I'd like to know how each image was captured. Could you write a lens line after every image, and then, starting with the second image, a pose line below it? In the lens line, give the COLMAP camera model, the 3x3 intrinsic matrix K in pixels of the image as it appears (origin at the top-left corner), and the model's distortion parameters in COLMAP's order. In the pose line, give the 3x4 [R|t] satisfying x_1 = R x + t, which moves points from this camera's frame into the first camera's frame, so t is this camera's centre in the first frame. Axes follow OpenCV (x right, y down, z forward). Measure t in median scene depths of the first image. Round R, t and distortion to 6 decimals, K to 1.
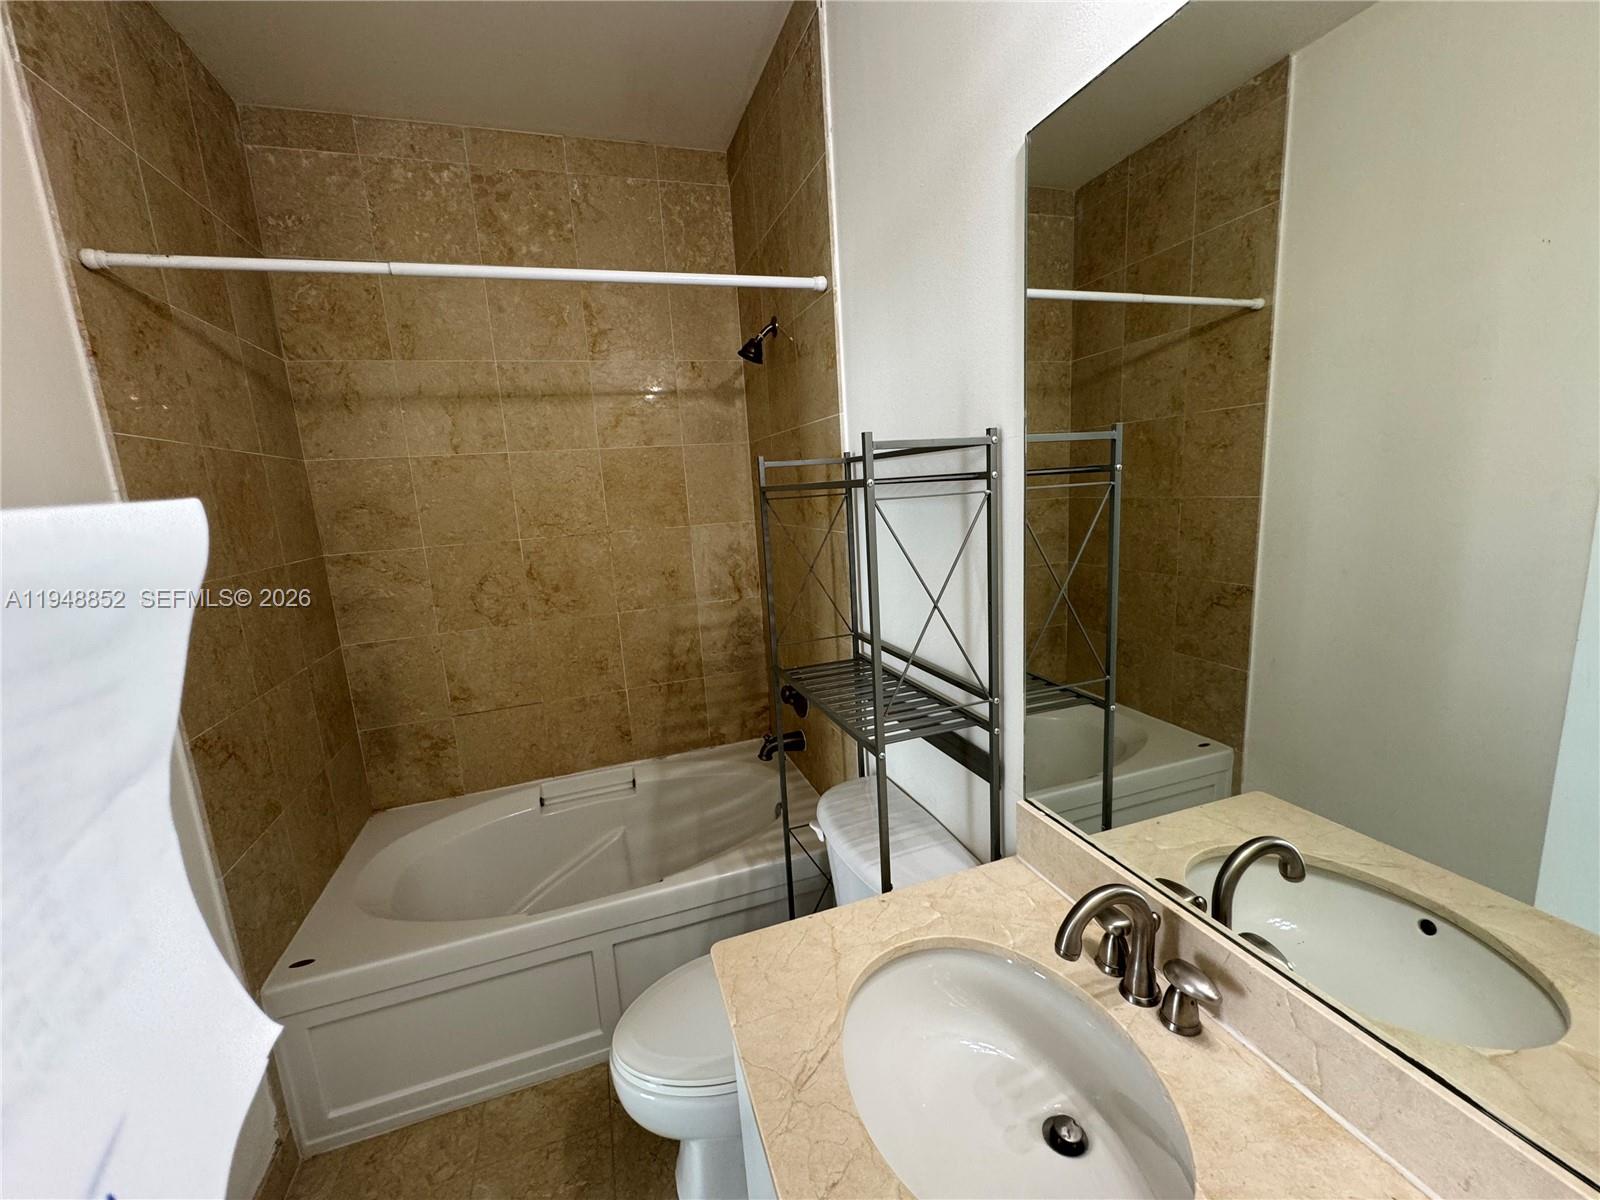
lens RADIAL K [[643.1, 0, 794.5], [0, 643.1, 597.8], [0, 0, 1]] dist [0.011287, 0.000158]
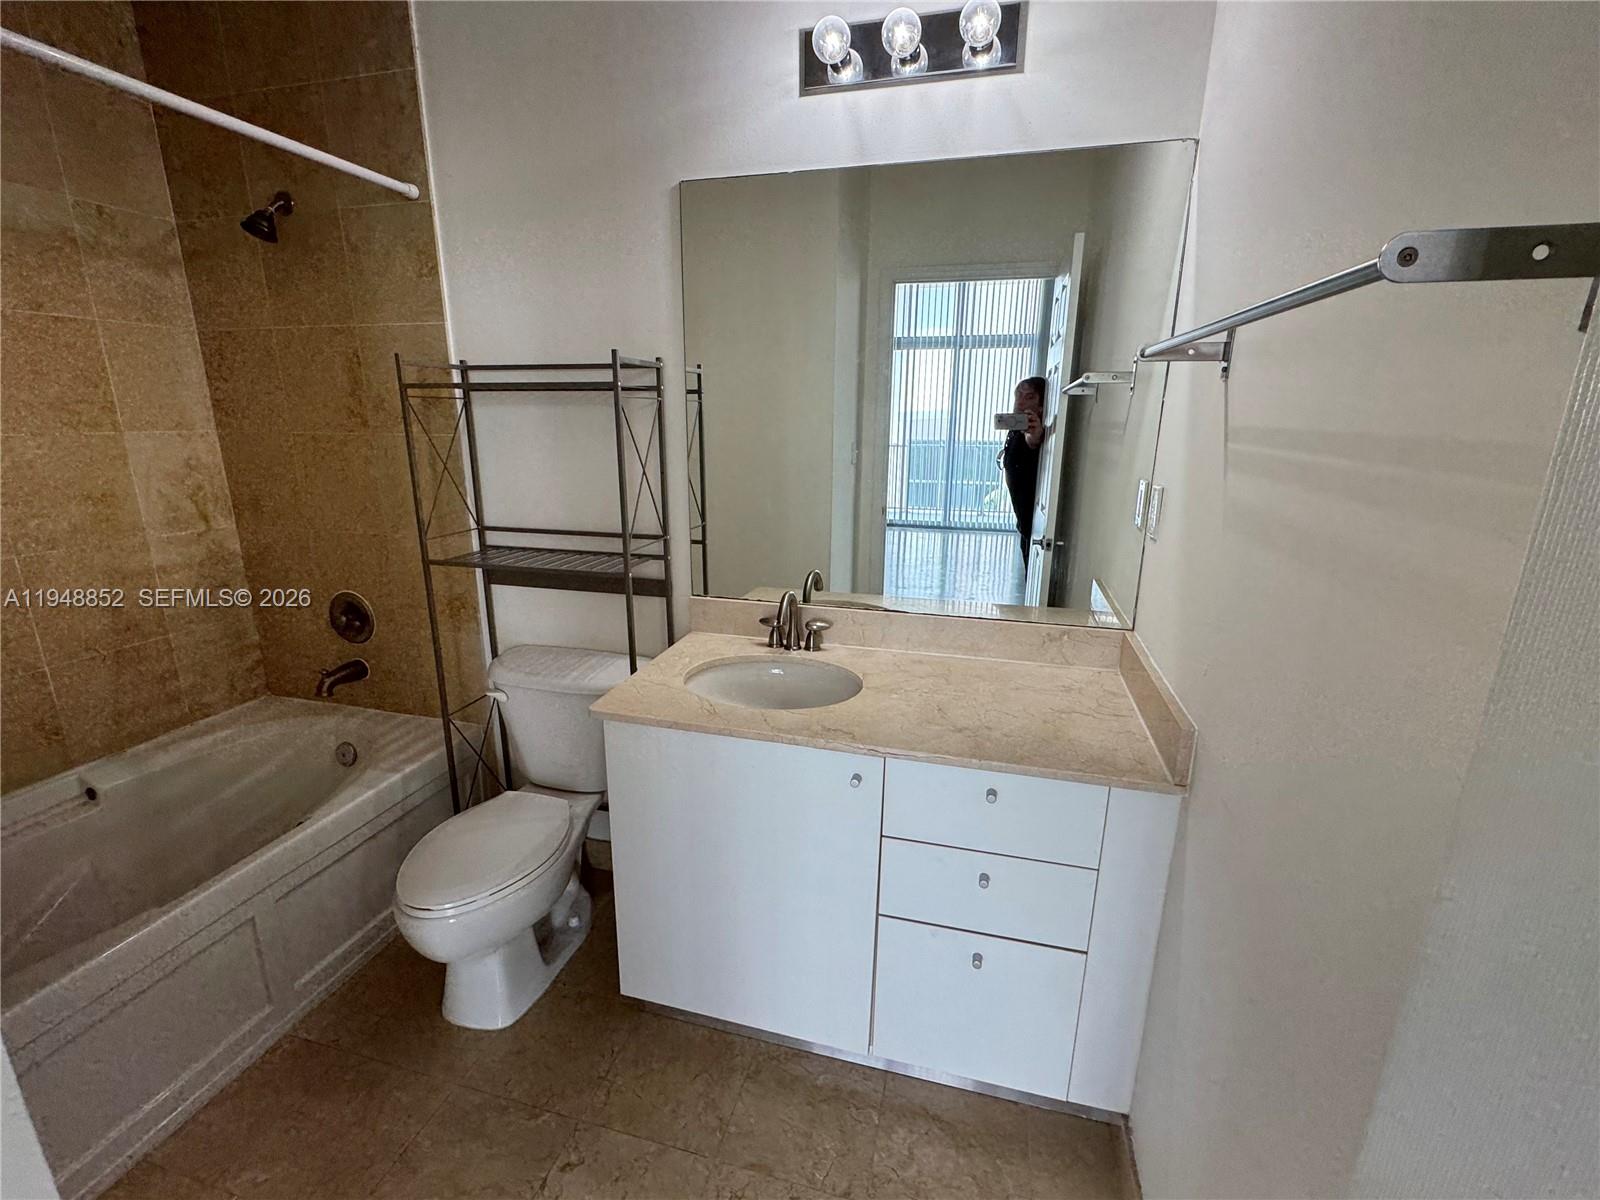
lens RADIAL K [[696.5, 0, 799.0], [0, 696.5, 602.4], [0, 0, 1]] dist [-0.002145, -0.000572]
pose [[0.541783, -0.147553, 0.827466, -0.433179], [0.103566, 0.988688, 0.108492, 0.076349], [-0.834113, 0.026919, 0.550936, -0.085204]]
